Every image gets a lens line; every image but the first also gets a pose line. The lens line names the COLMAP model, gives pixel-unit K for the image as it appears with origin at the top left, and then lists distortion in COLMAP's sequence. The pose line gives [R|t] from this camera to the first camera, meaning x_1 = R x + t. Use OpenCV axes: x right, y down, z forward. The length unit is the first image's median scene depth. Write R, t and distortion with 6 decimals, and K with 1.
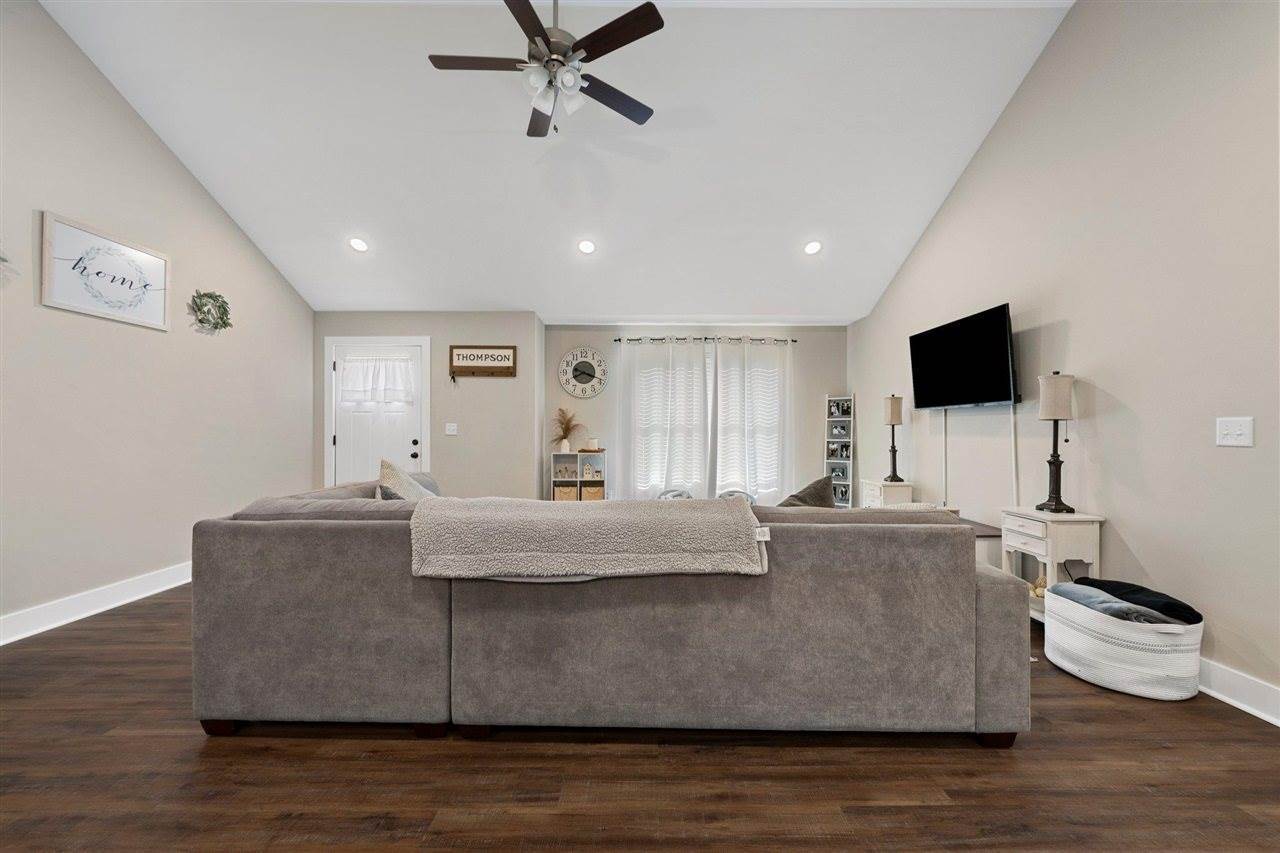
lens RADIAL K [[484.4, 0, 640.0], [0, 484.4, 426.5], [0, 0, 1]] dist [0.000253, 0.000067]
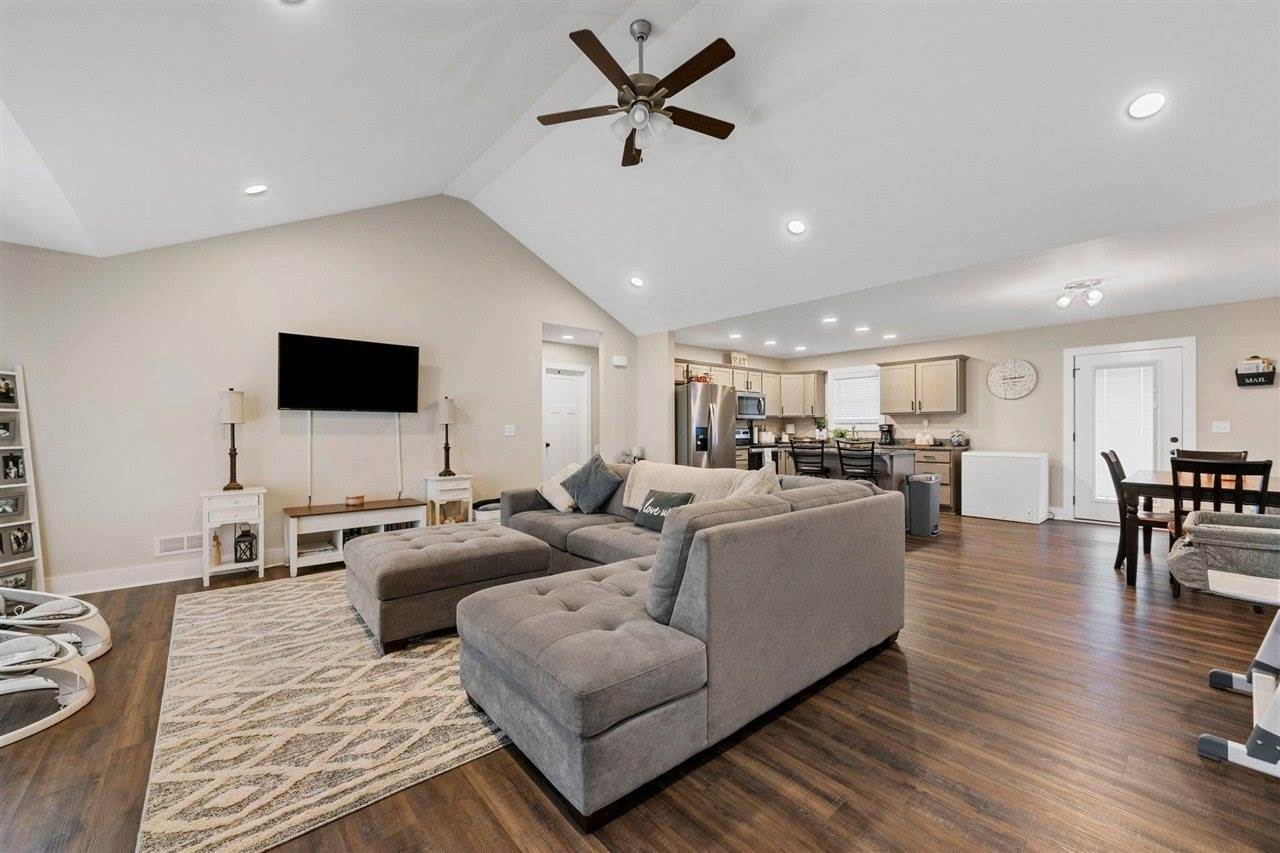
lens RADIAL K [[502.7, 0, 640.0], [0, 502.7, 426.5], [0, 0, 1]] dist [0.000137, 0.000339]
pose [[-0.643012, 0.008954, 0.765804, -0.505474], [-0.003305, 0.999890, -0.014467, 0.009789], [-0.765849, -0.011833, -0.642911, 0.828806]]
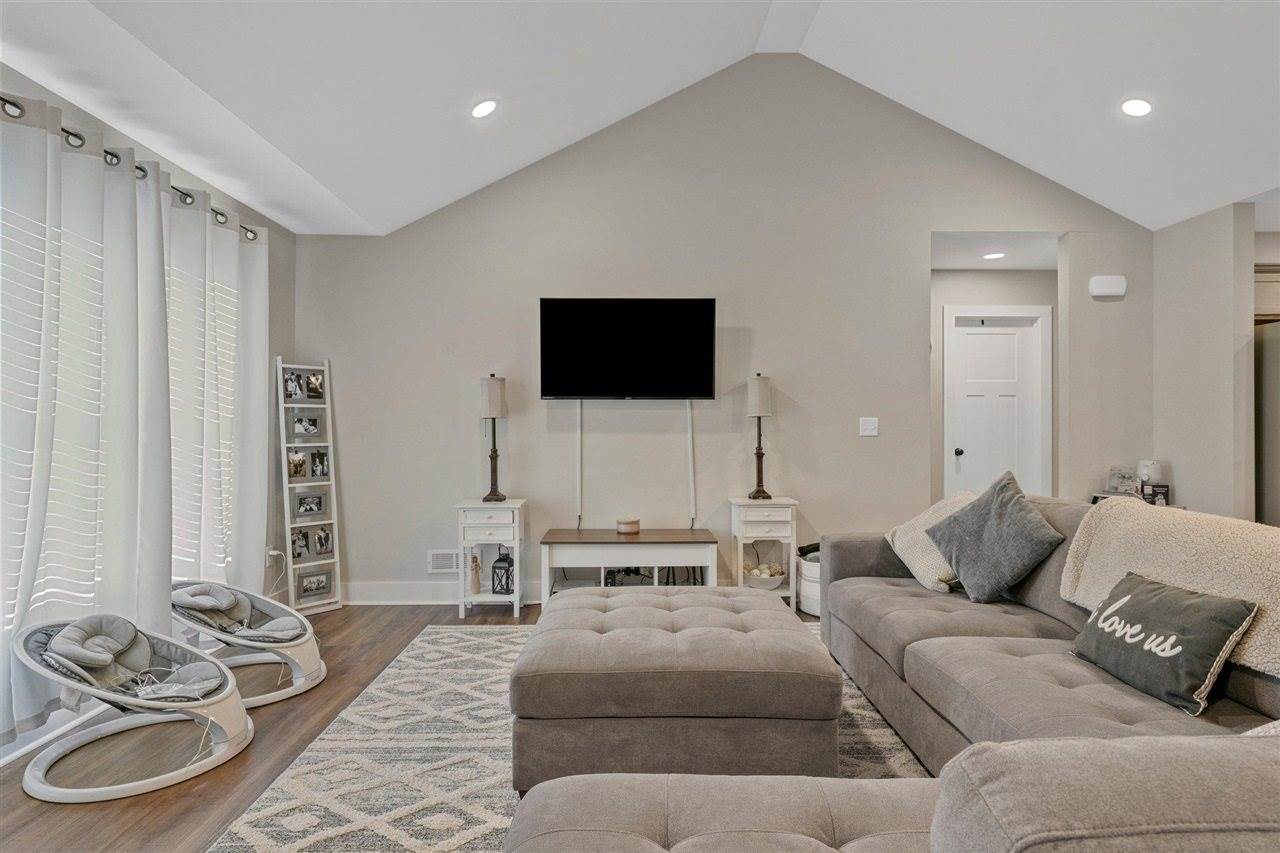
lens RADIAL K [[694.9, 0, 640.0], [0, 694.9, 426.5], [0, 0, 1]] dist [0.002828, 0.001021]
pose [[-0.006948, 0.003690, 0.999969, -0.374021], [-0.006557, 0.999972, -0.003736, 0.008547], [-0.999954, -0.006583, -0.006924, 0.650317]]
